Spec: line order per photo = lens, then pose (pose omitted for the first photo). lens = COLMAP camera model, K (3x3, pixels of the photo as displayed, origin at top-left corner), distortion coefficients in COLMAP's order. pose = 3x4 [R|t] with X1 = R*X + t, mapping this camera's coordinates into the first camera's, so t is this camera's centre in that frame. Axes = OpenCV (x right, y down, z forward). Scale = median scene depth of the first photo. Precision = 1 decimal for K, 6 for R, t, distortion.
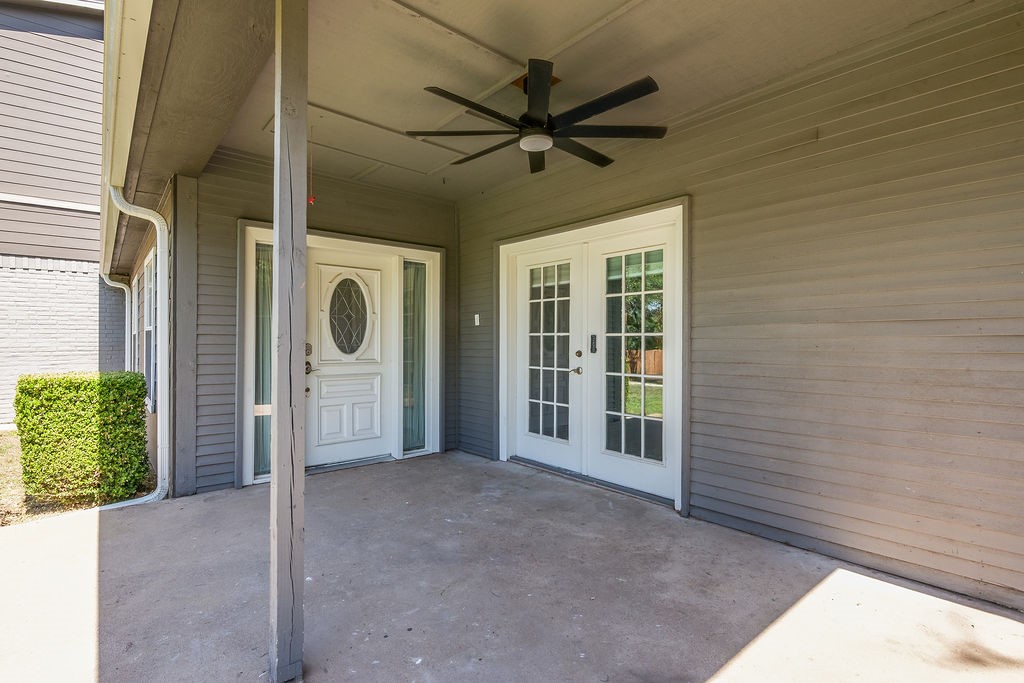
lens RADIAL K [[479.9, 0, 507.0], [0, 479.9, 343.9], [0, 0, 1]] dist [0.011182, 0.000152]
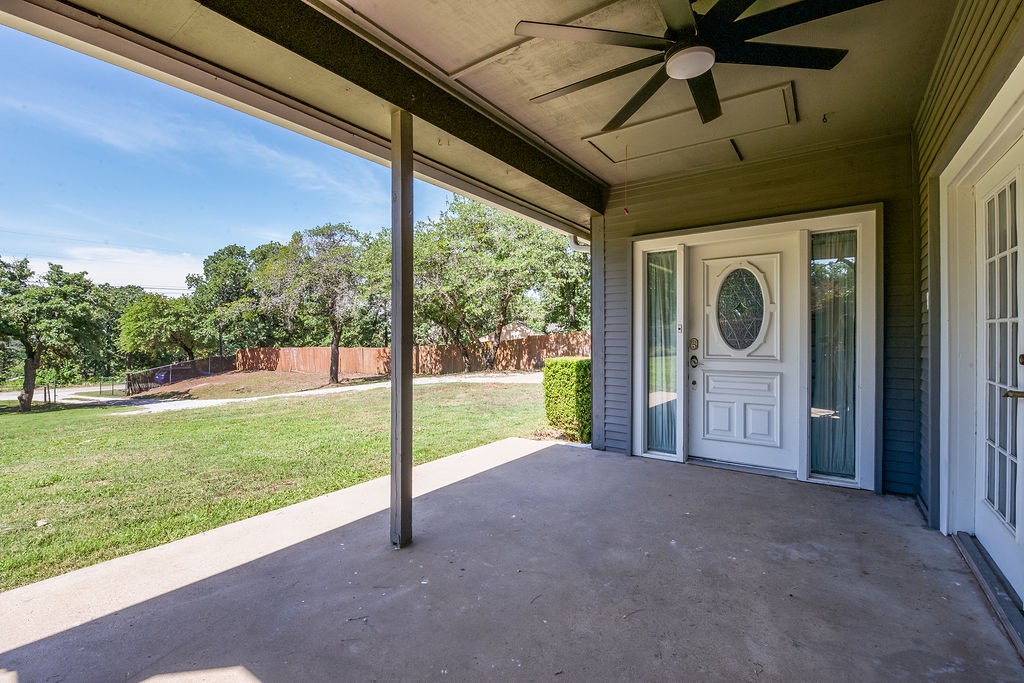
lens RADIAL K [[441.1, 0, 504.9], [0, 441.1, 338.7], [0, 0, 1]] dist [0.008494, -0.005596]
pose [[0.266679, -0.000564, -0.963785, 0.447421], [0.001188, 0.999999, -0.000257, -0.000065], [0.963785, -0.001077, 0.266680, 0.391275]]
